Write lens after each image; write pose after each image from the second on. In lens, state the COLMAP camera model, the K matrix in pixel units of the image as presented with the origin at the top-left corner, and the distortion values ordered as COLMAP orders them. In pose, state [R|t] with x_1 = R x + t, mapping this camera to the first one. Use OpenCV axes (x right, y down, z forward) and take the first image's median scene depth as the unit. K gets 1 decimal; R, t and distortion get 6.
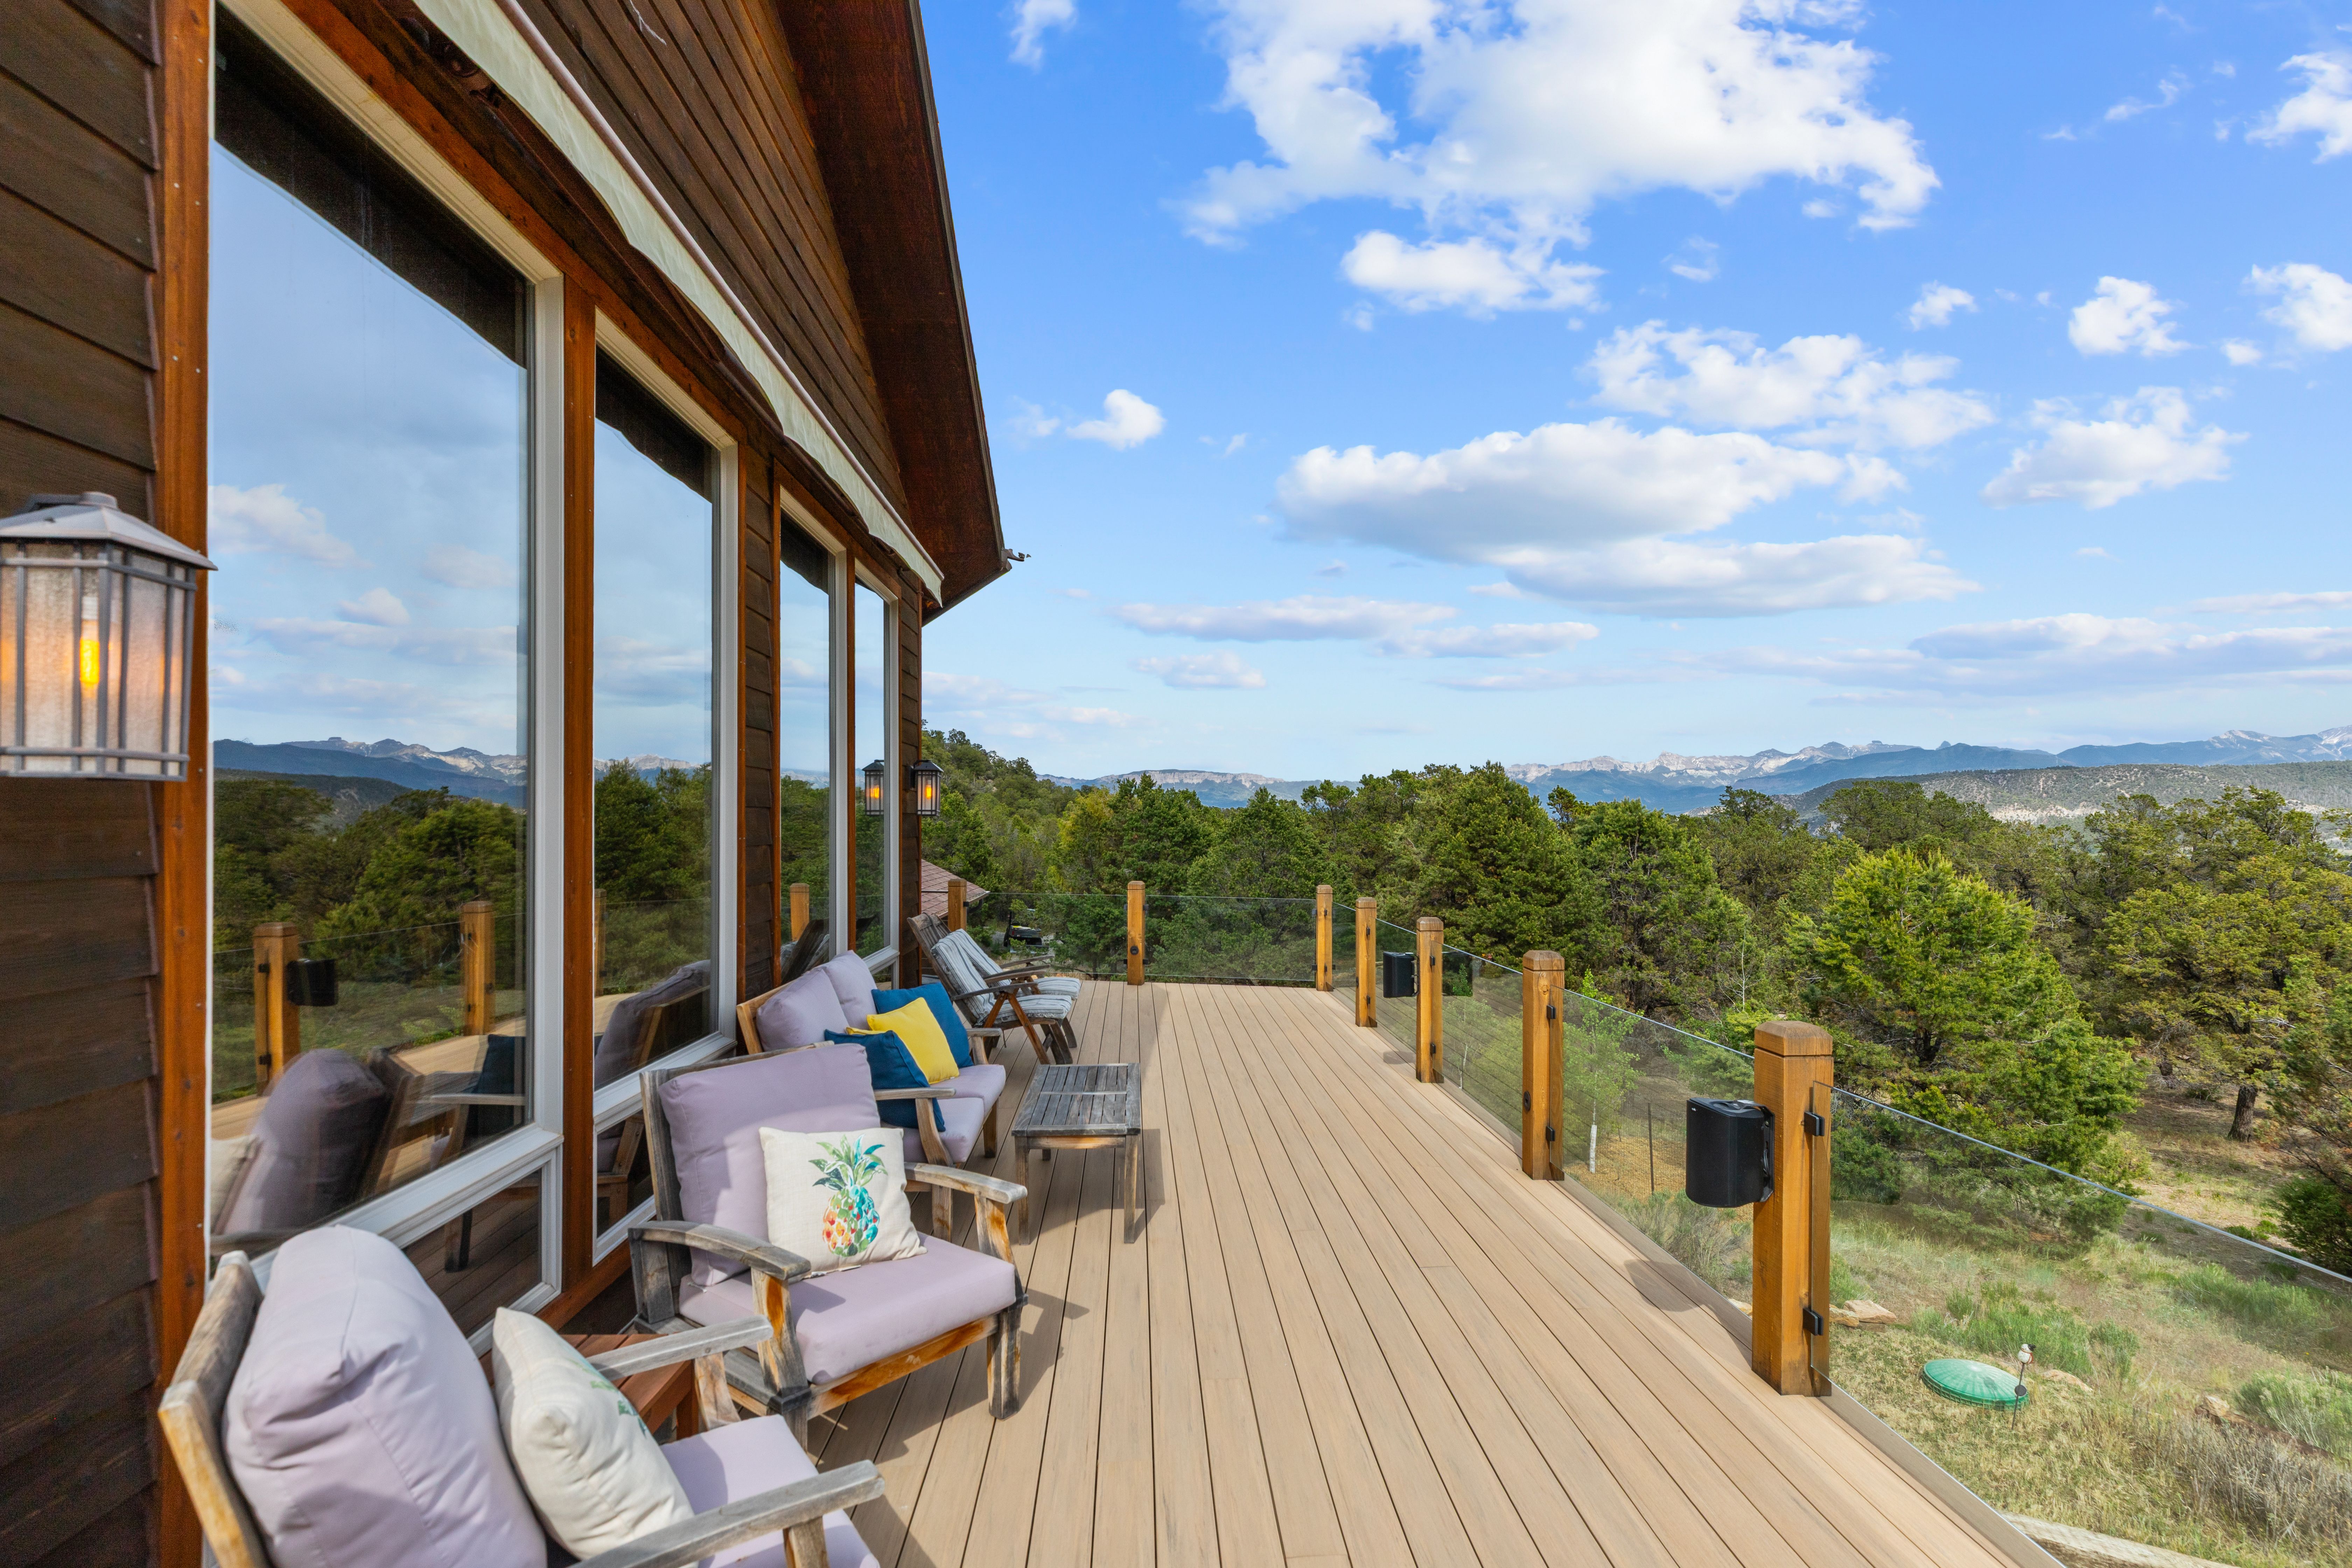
lens RADIAL K [[1133.1, 0, 1176.5], [0, 1133.1, 802.9], [0, 0, 1]] dist [-0.009819, -0.000181]
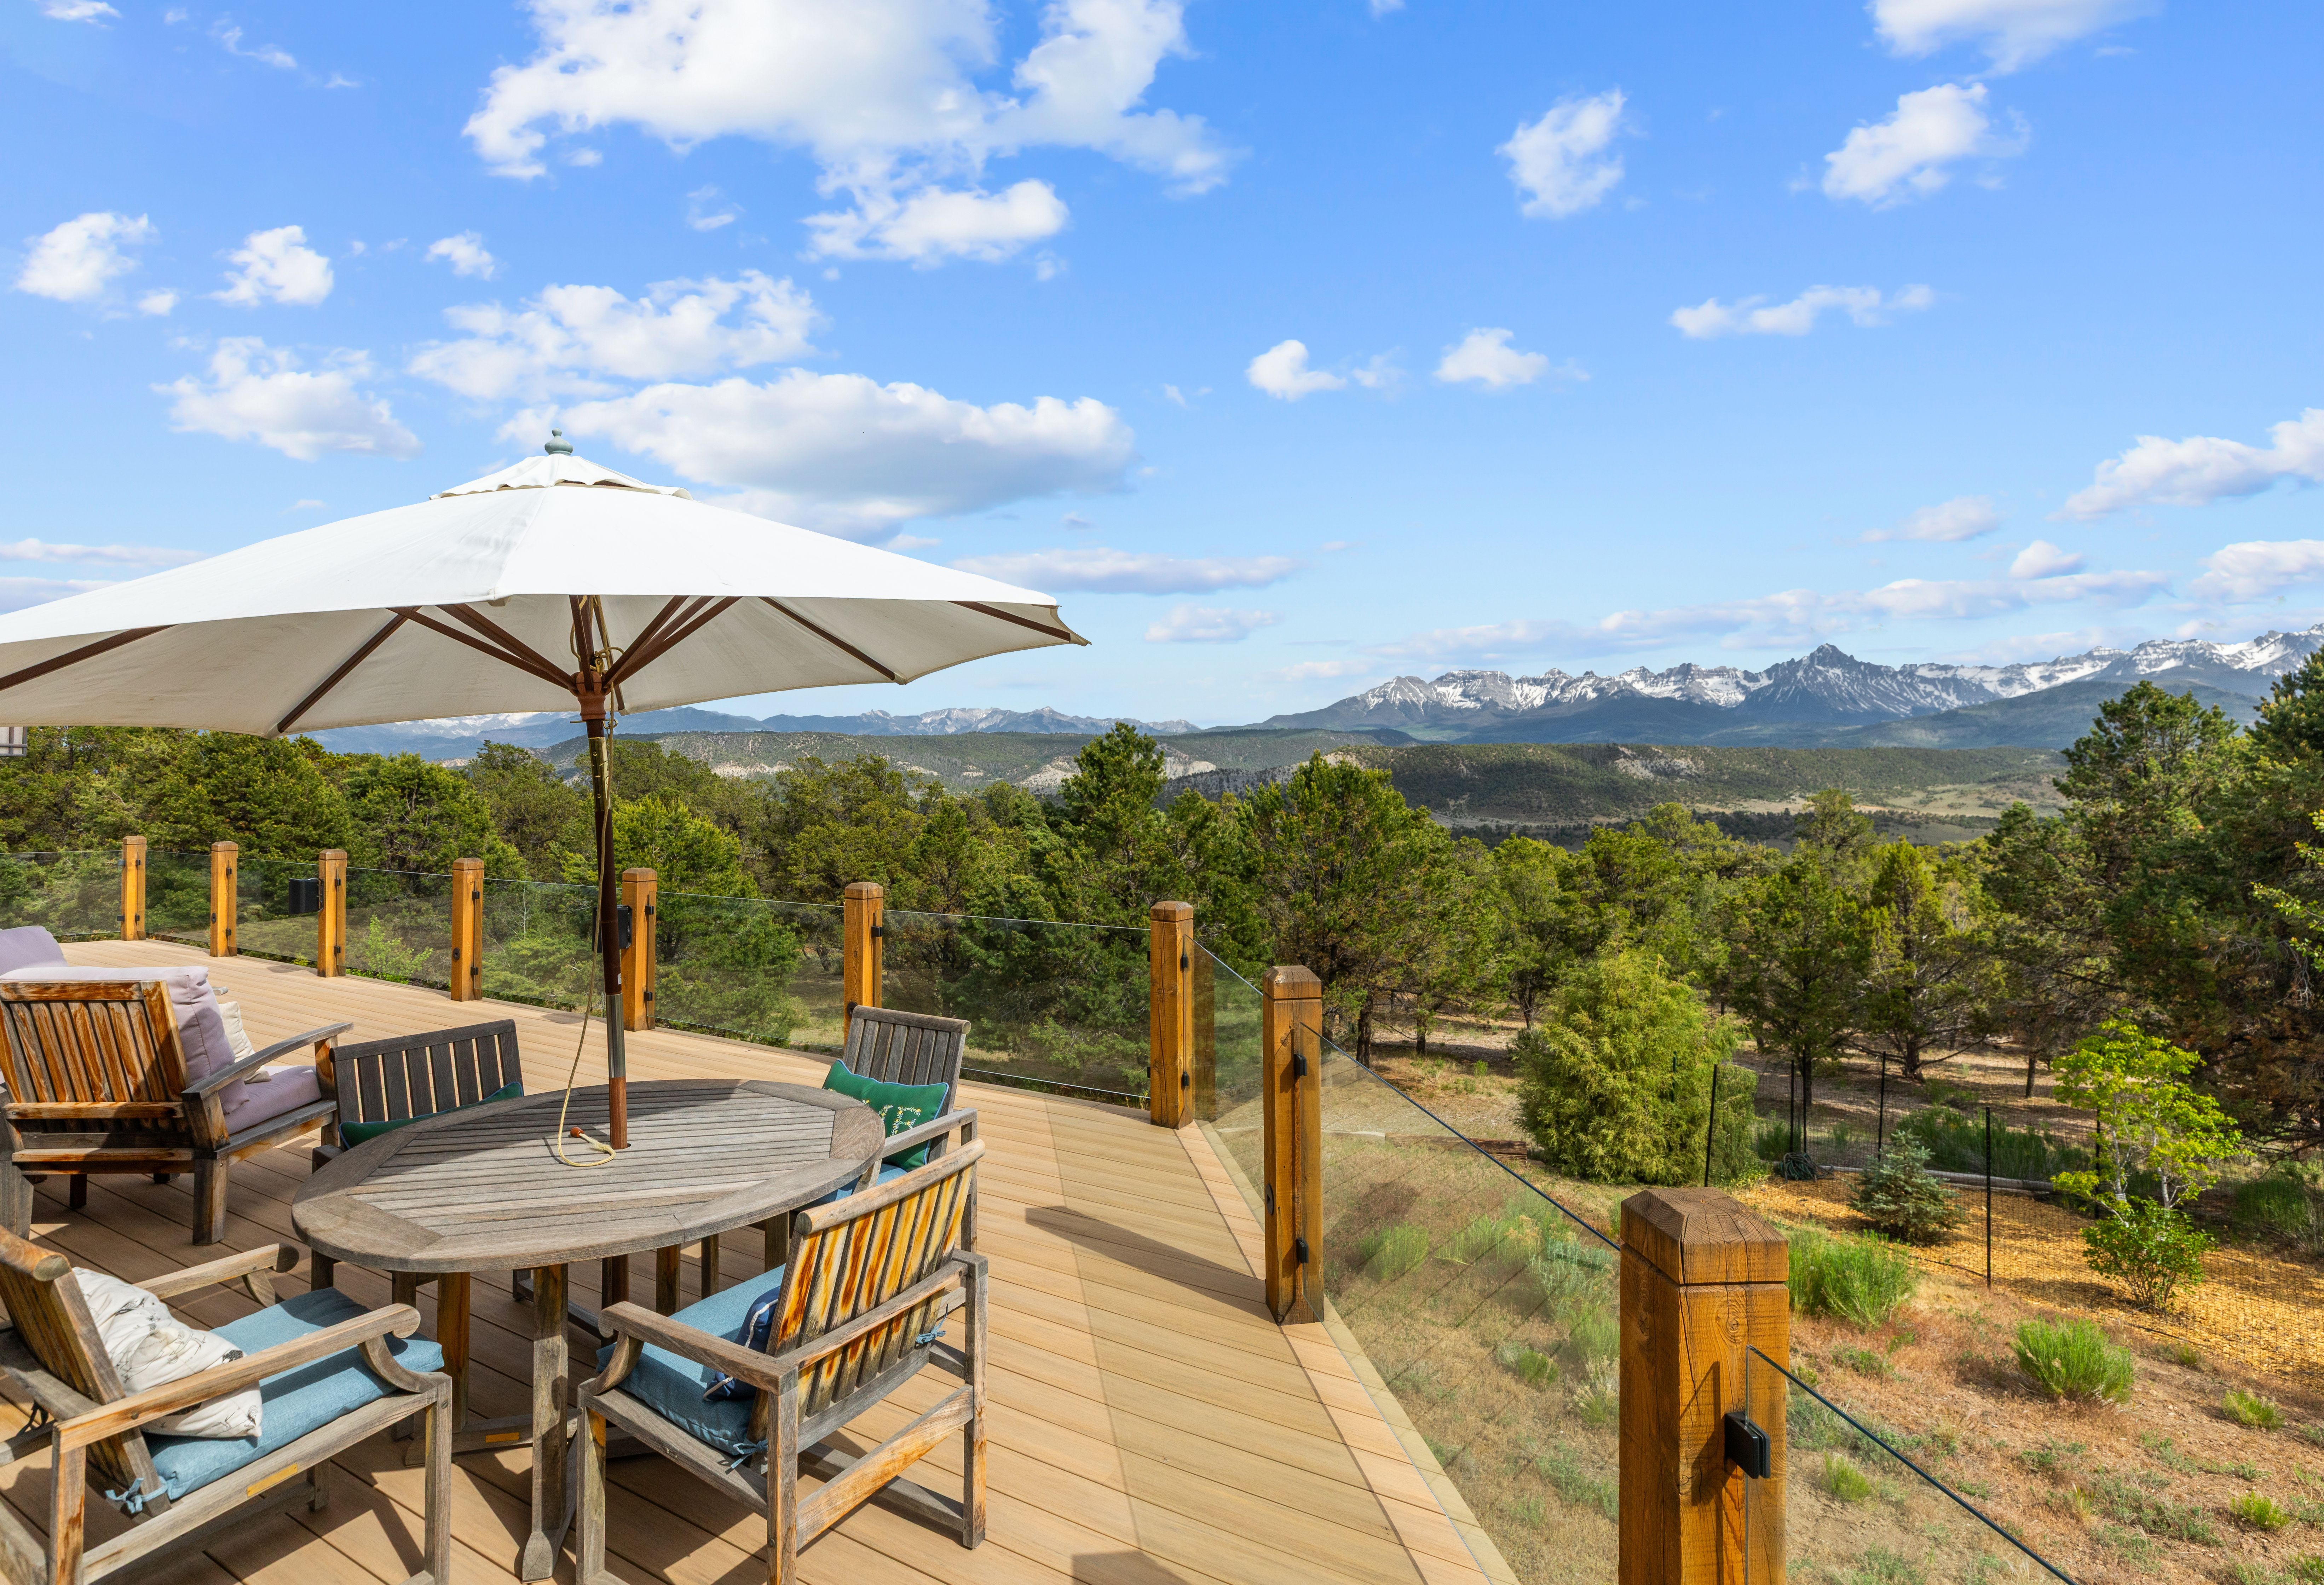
lens RADIAL K [[1109.3, 0, 1165.6], [0, 1109.3, 790.7], [0, 0, 1]] dist [-0.002553, 0.000367]
pose [[0.528806, -0.003705, 0.848734, -0.095354], [-0.022158, 0.999589, 0.018169, -0.002571], [-0.848453, -0.028414, 0.528507, -0.129161]]
